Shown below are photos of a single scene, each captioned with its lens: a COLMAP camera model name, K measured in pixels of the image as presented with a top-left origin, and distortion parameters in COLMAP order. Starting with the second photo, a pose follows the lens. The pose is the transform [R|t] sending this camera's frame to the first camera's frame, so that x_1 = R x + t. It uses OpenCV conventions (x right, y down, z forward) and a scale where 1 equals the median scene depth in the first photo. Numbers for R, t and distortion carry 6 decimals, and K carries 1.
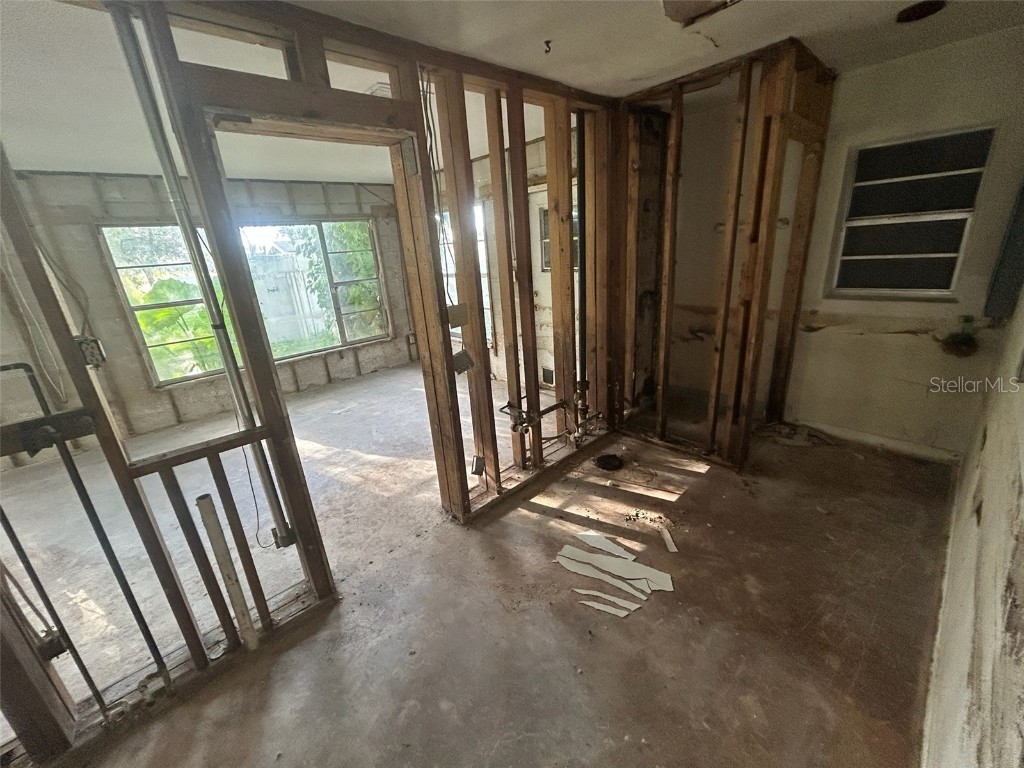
lens RADIAL K [[413.1, 0, 512.0], [0, 413.1, 384.0], [0, 0, 1]] dist [0.001443, -0.000023]
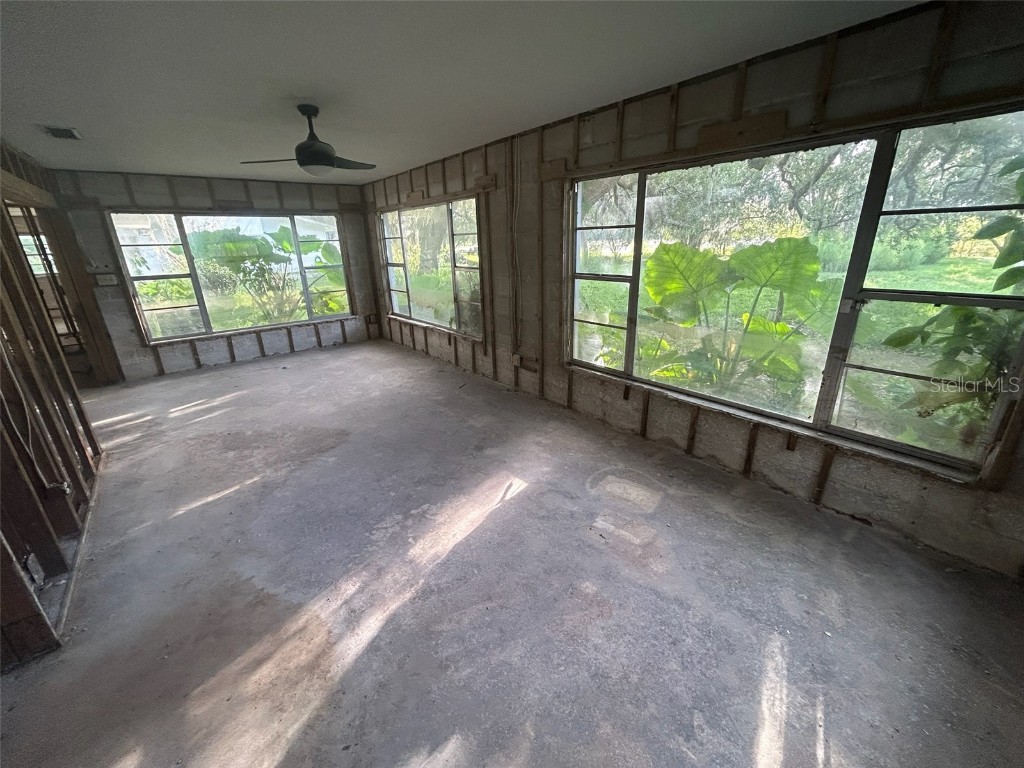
lens RADIAL K [[413.1, 0, 512.0], [0, 413.1, 384.0], [0, 0, 1]] dist [0.001443, -0.000023]
pose [[-0.069737, 0.404634, -0.911816, 0.002365], [-0.286313, 0.867466, 0.406851, -0.273988], [0.955595, 0.289437, 0.055358, 0.804087]]
